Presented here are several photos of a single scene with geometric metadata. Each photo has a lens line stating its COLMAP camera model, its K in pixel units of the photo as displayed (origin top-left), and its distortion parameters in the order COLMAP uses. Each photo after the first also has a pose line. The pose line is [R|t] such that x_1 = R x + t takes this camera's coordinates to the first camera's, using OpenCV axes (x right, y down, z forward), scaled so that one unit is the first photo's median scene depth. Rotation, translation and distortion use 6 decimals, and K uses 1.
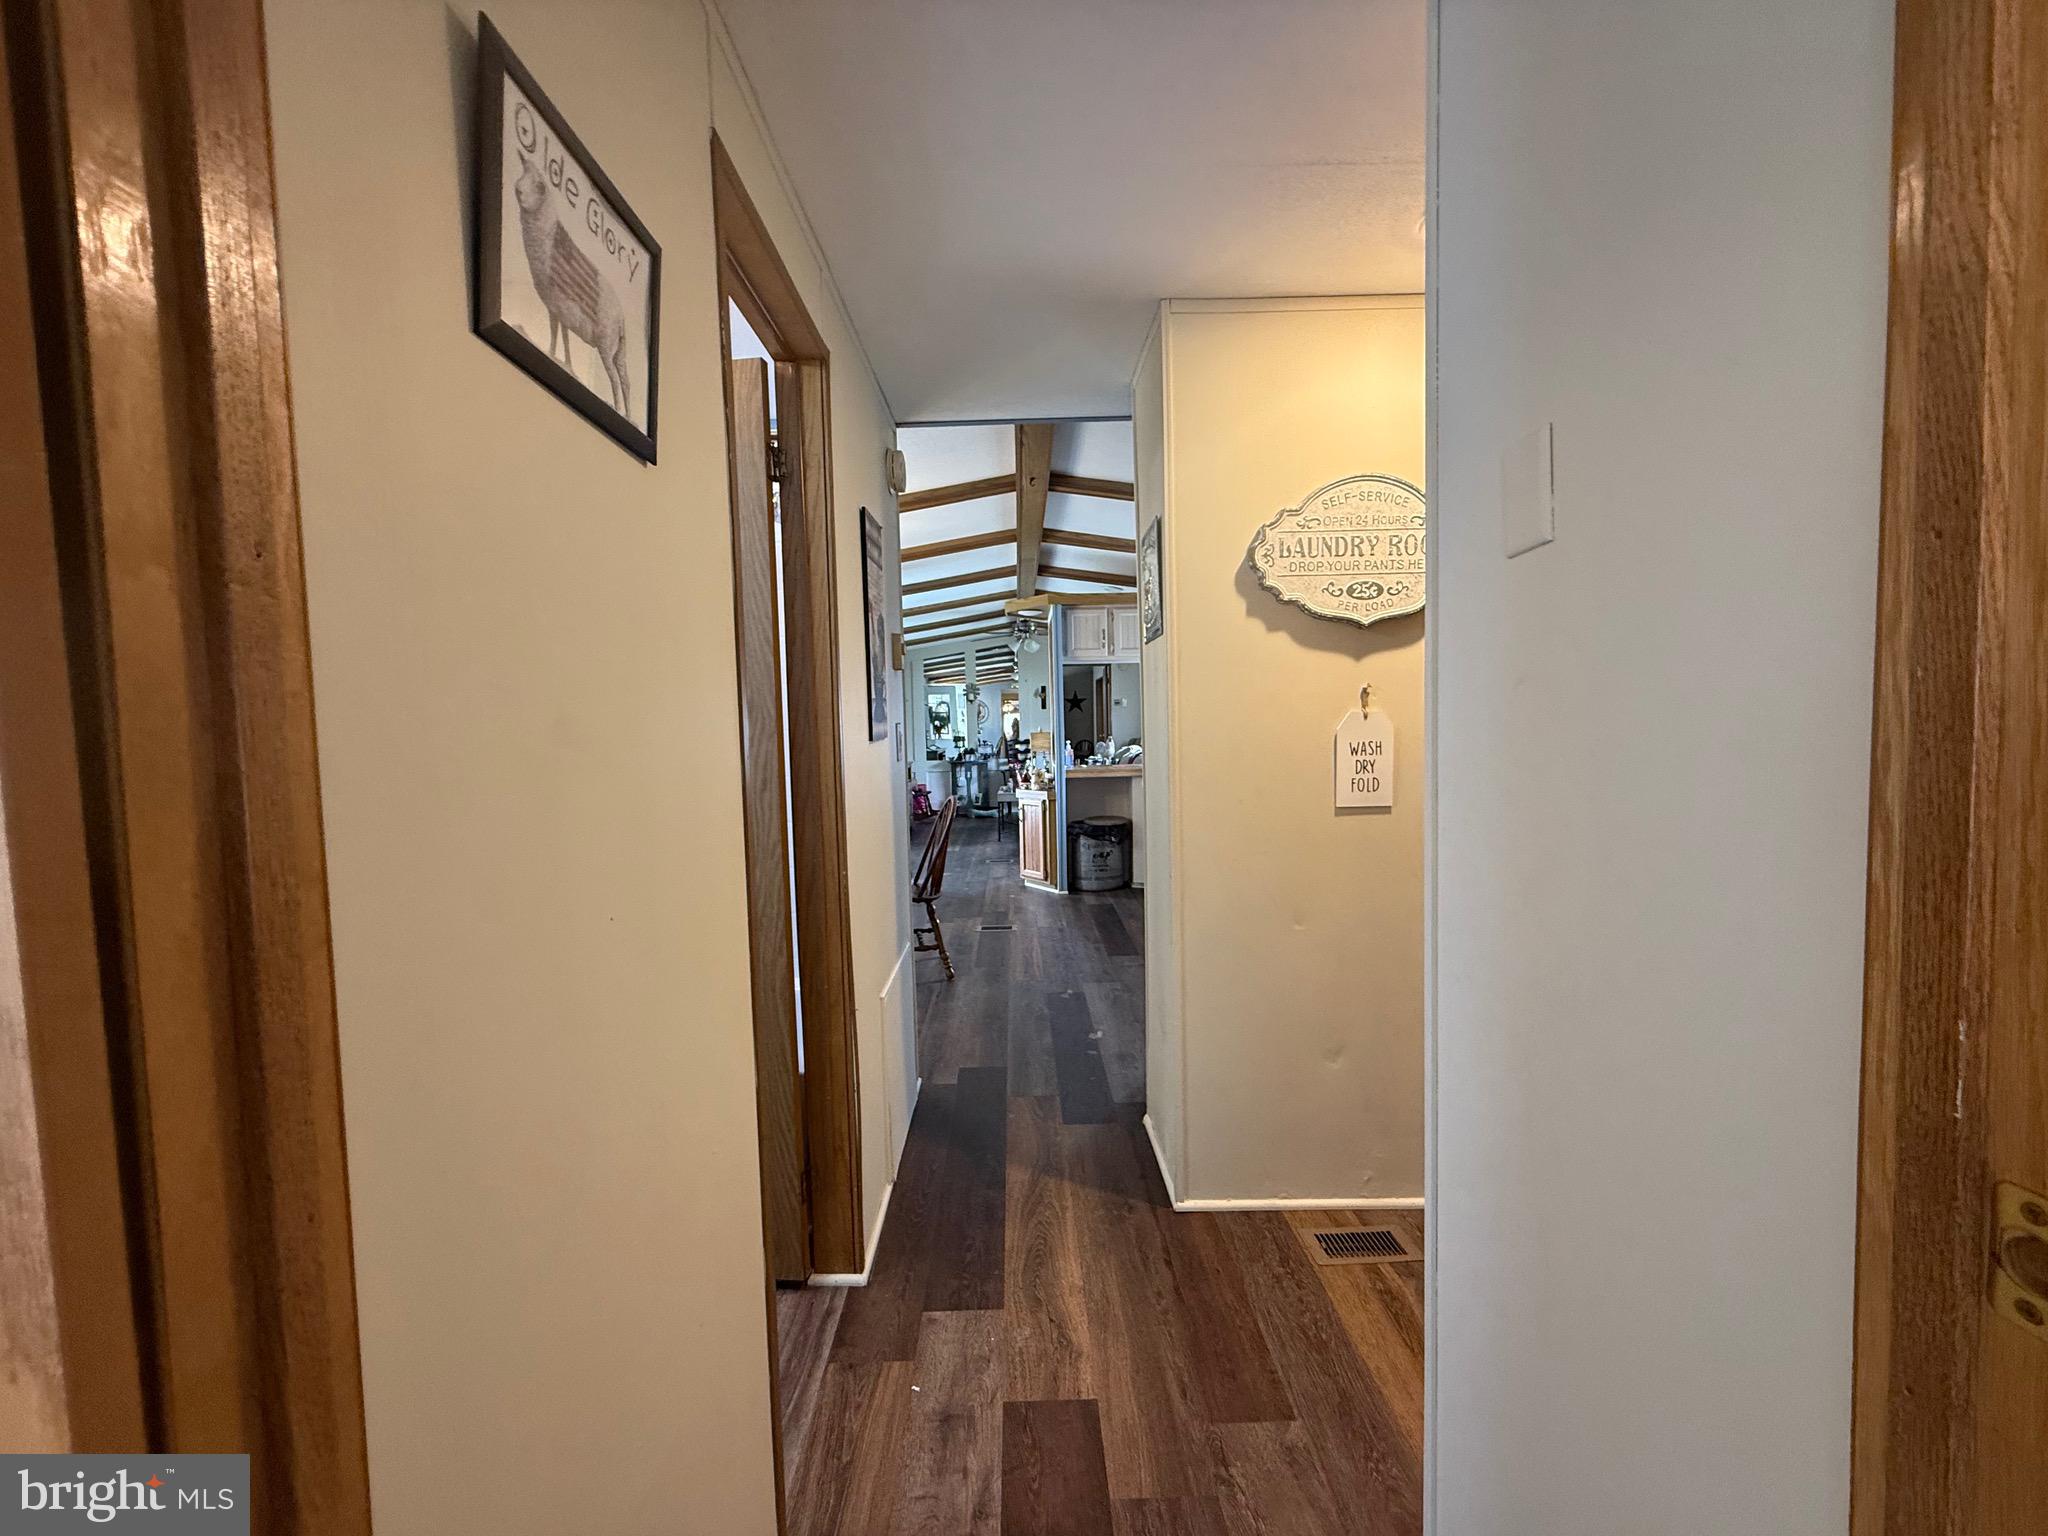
lens RADIAL K [[813.4, 0, 1019.4], [0, 813.4, 768.0], [0, 0, 1]] dist [0.000383, -0.000397]
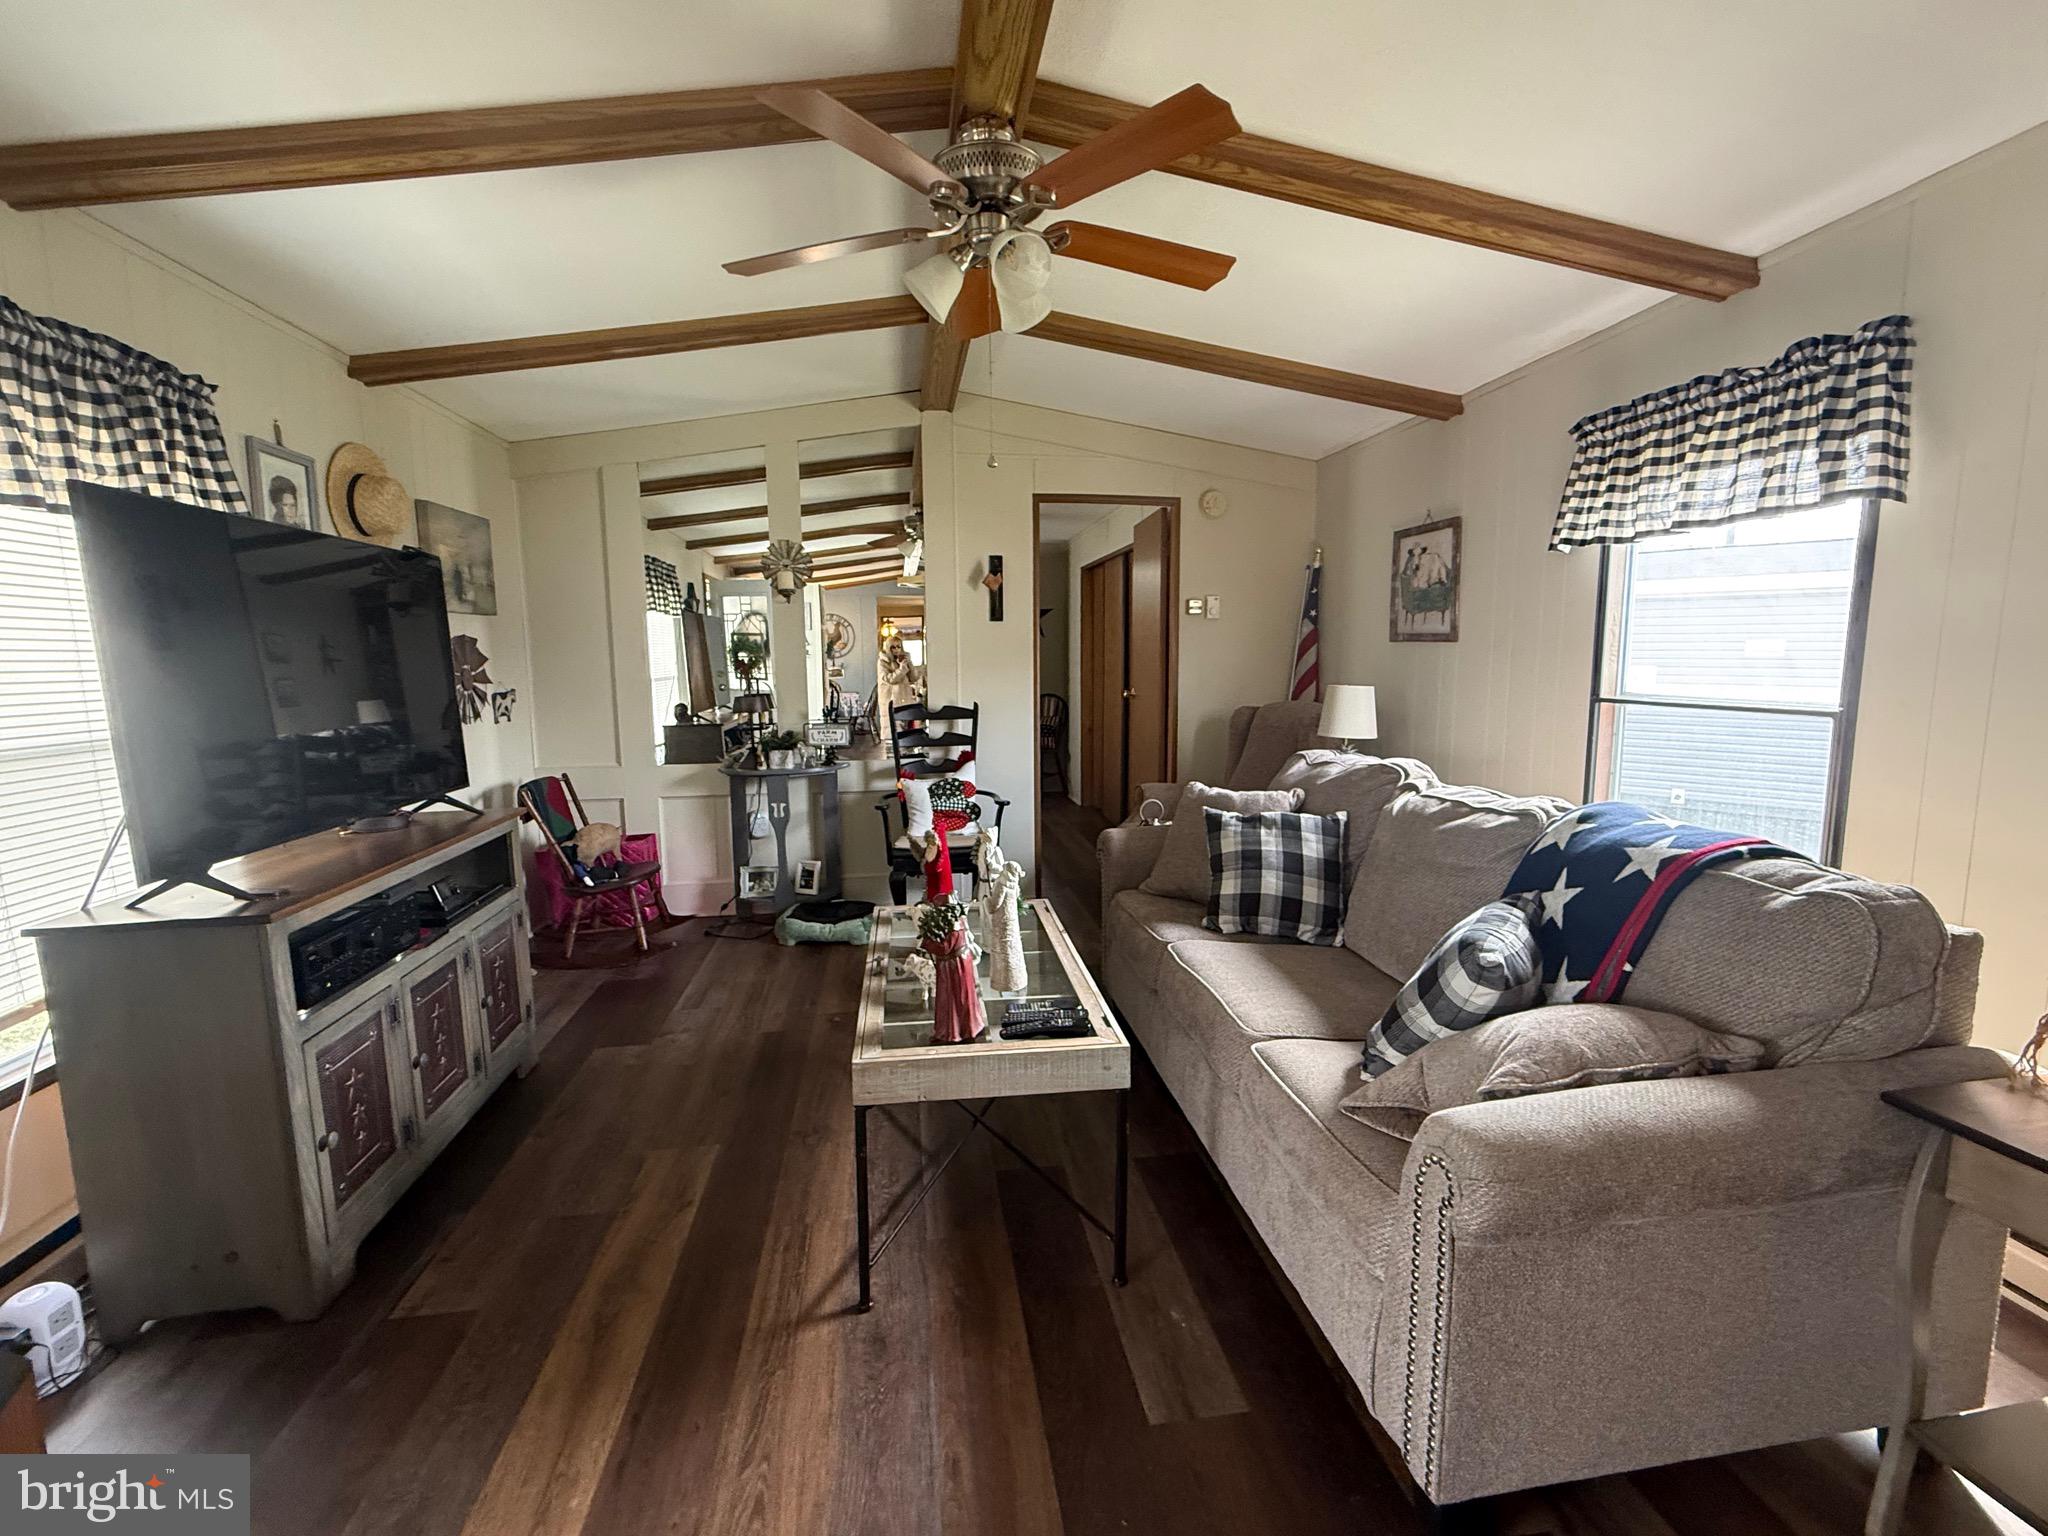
lens RADIAL K [[884.7, 0, 1023.3], [0, 884.7, 768.8], [0, 0, 1]] dist [-0.001304, 0.000065]
pose [[0.990159, -0.001798, 0.139933, -0.024048], [-0.008205, 0.997451, 0.070876, -0.065457], [-0.139704, -0.071327, 0.987621, 1.130450]]
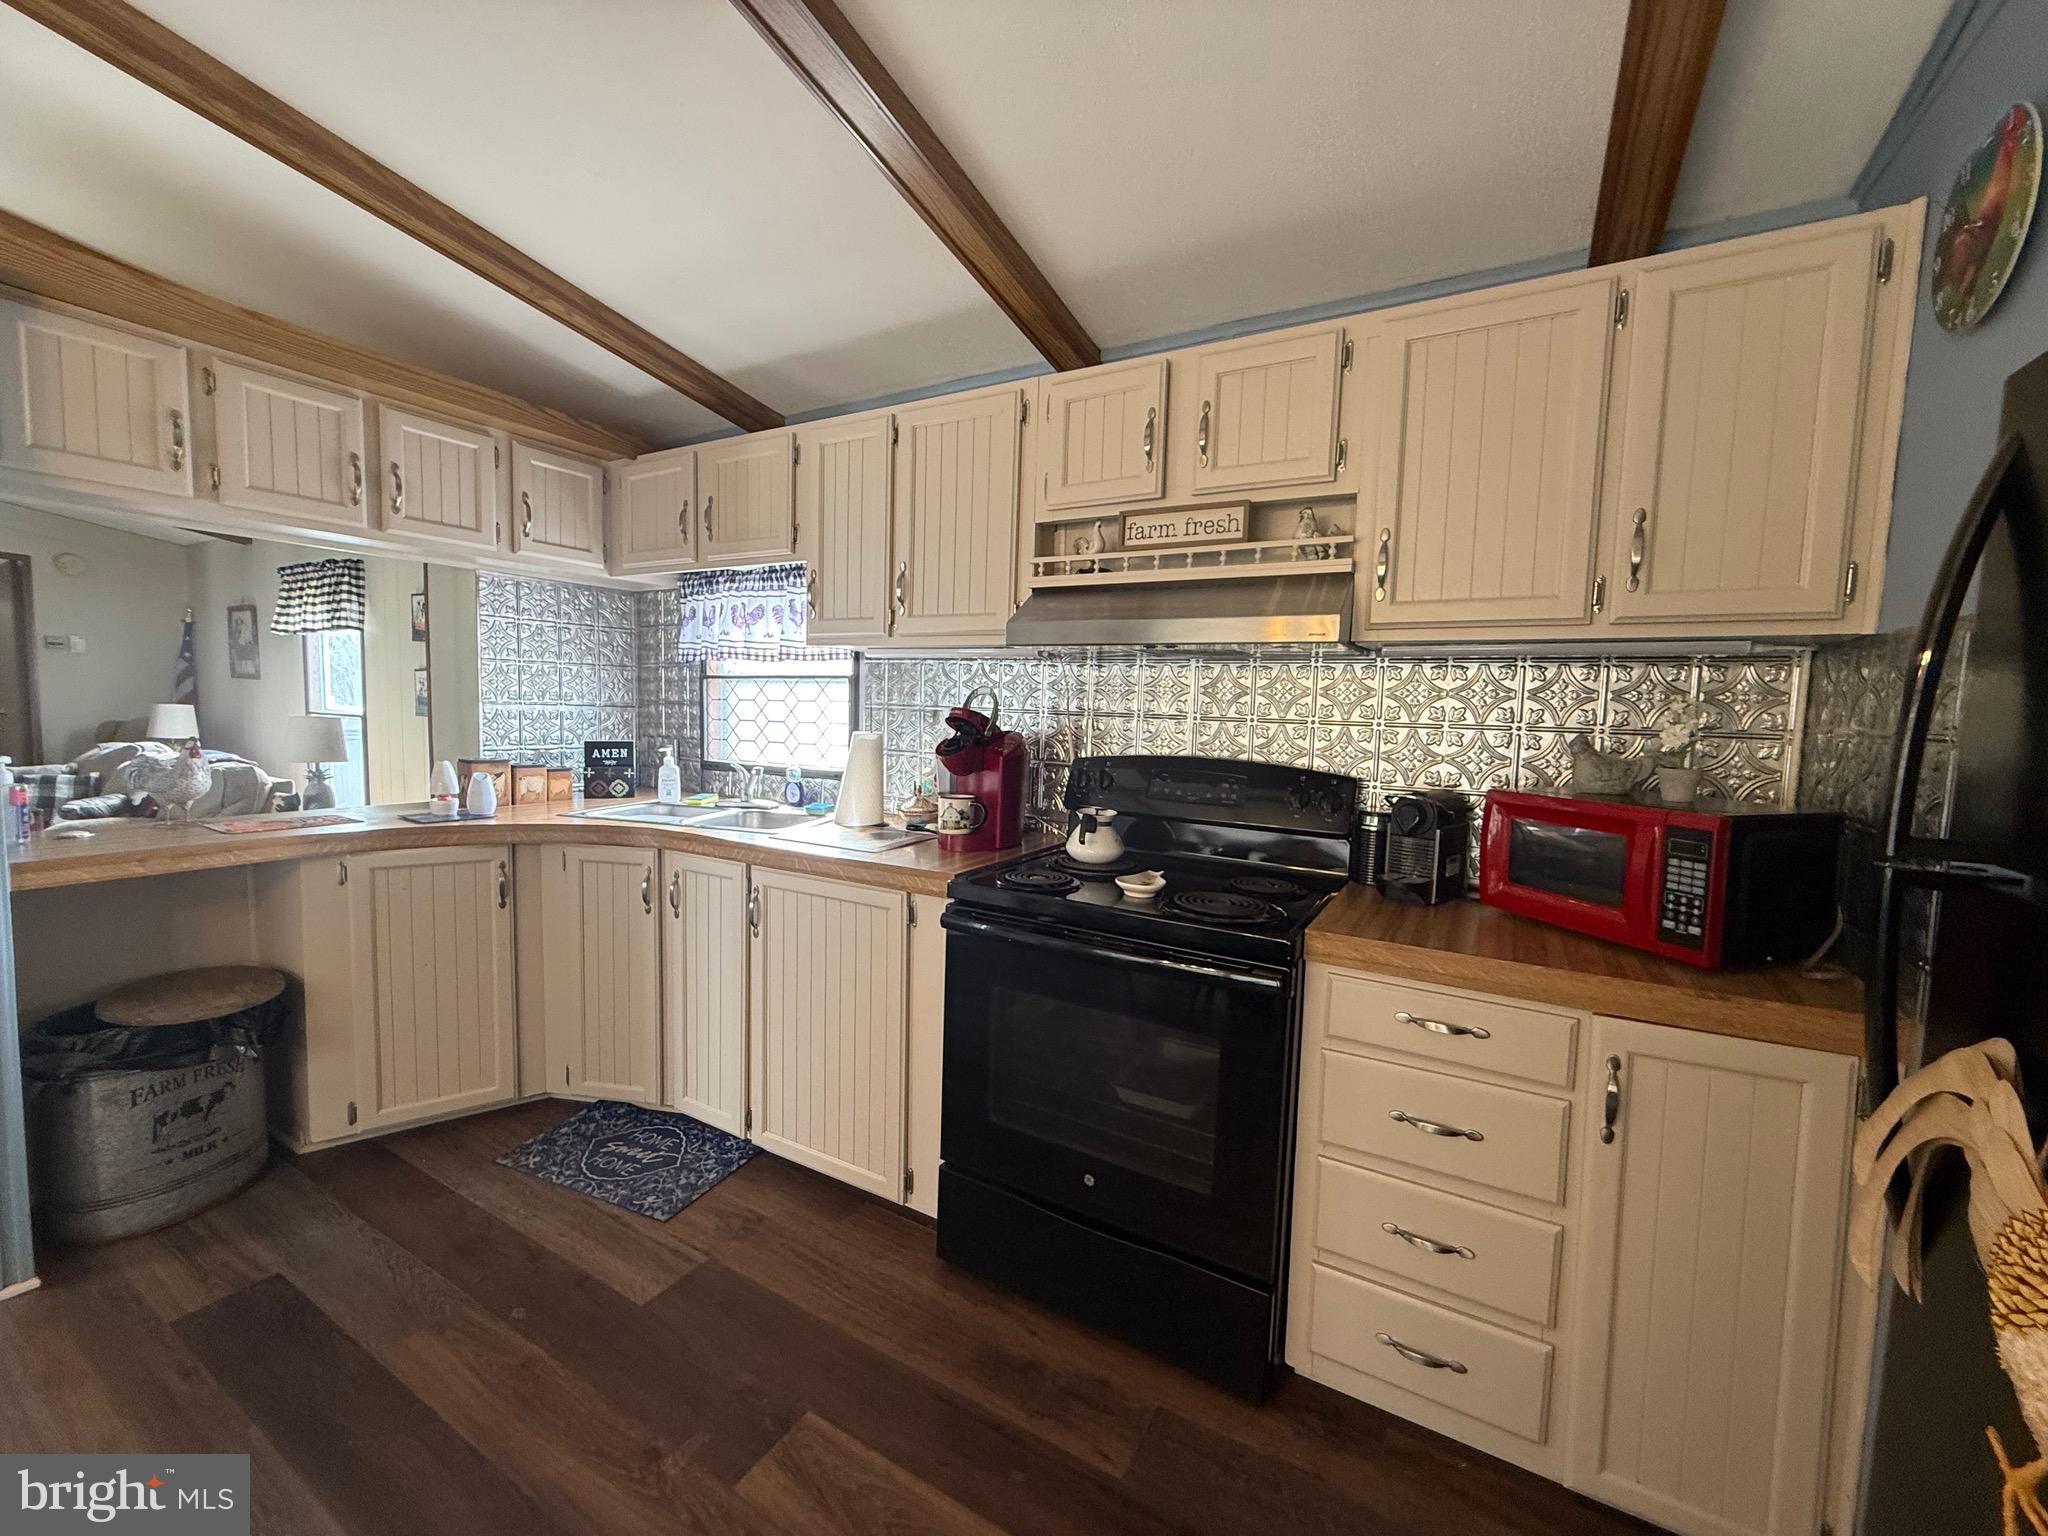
lens RADIAL K [[813.4, 0, 1019.4], [0, 813.4, 768.0], [0, 0, 1]] dist [0.000383, -0.000397]
pose [[0.505522, -0.028148, 0.862354, -0.008233], [0.006112, 0.999559, 0.029043, -0.035530], [-0.862792, -0.009411, 0.505472, 0.529123]]
